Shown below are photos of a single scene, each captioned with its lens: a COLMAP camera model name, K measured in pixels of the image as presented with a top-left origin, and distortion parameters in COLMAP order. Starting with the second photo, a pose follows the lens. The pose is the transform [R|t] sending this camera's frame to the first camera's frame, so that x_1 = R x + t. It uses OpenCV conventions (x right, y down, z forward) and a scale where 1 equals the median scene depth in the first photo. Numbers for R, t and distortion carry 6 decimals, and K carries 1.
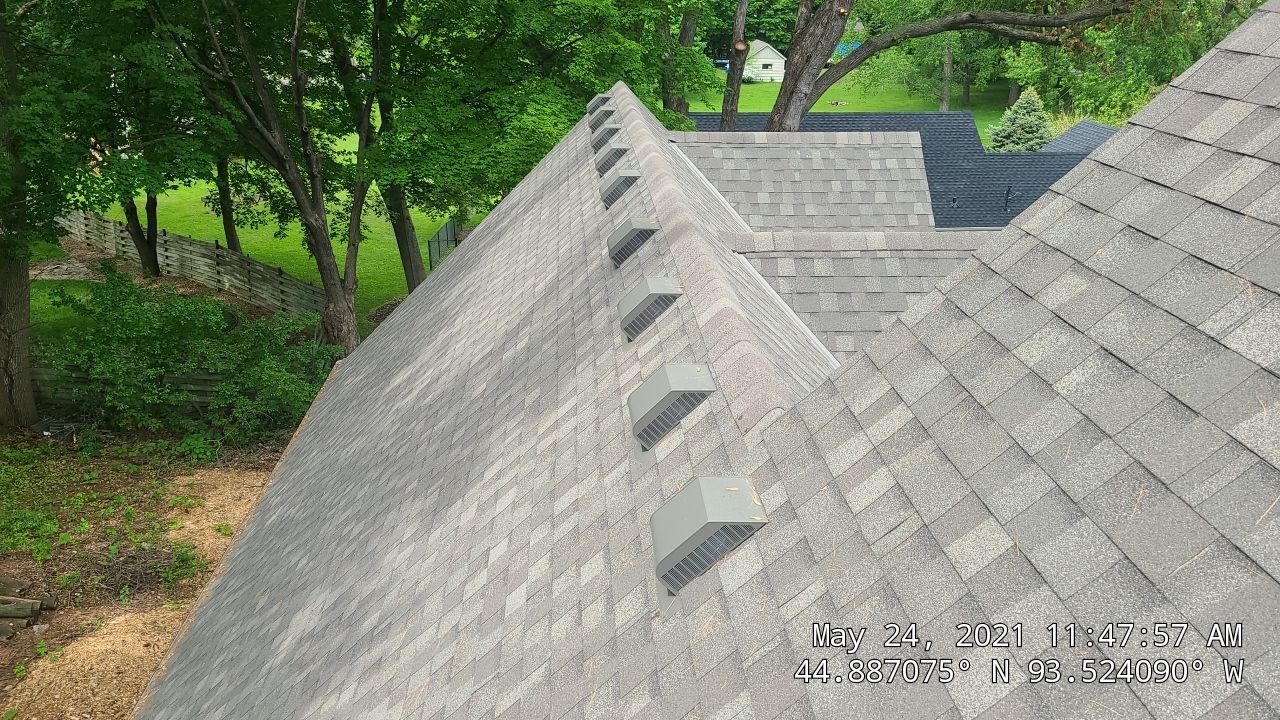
lens RADIAL K [[980.0, 0, 640.0], [0, 980.0, 360.0], [0, 0, 1]] dist [0.045878, -0.003334]
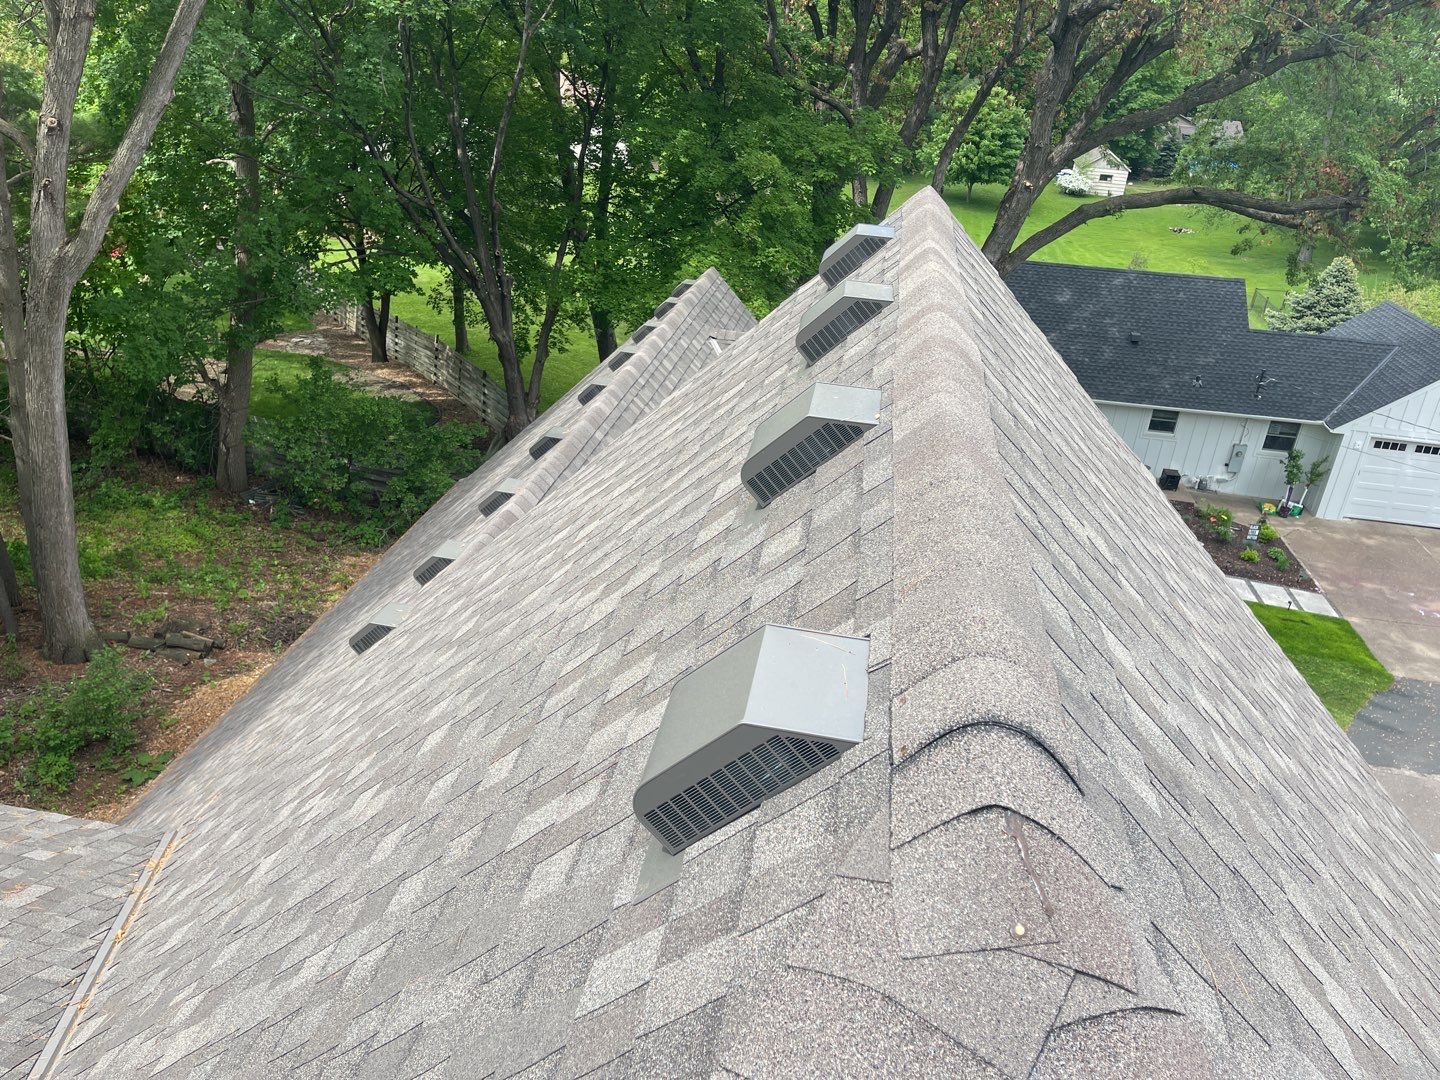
lens RADIAL K [[1098.9, 0, 712.0], [0, 1098.9, 538.6], [0, 0, 1]] dist [0.076474, -0.093176]
pose [[0.973151, 0.143588, -0.179888, 0.157756], [-0.134610, 0.989005, 0.061229, -0.034358], [0.186702, -0.035370, 0.981780, -0.157663]]
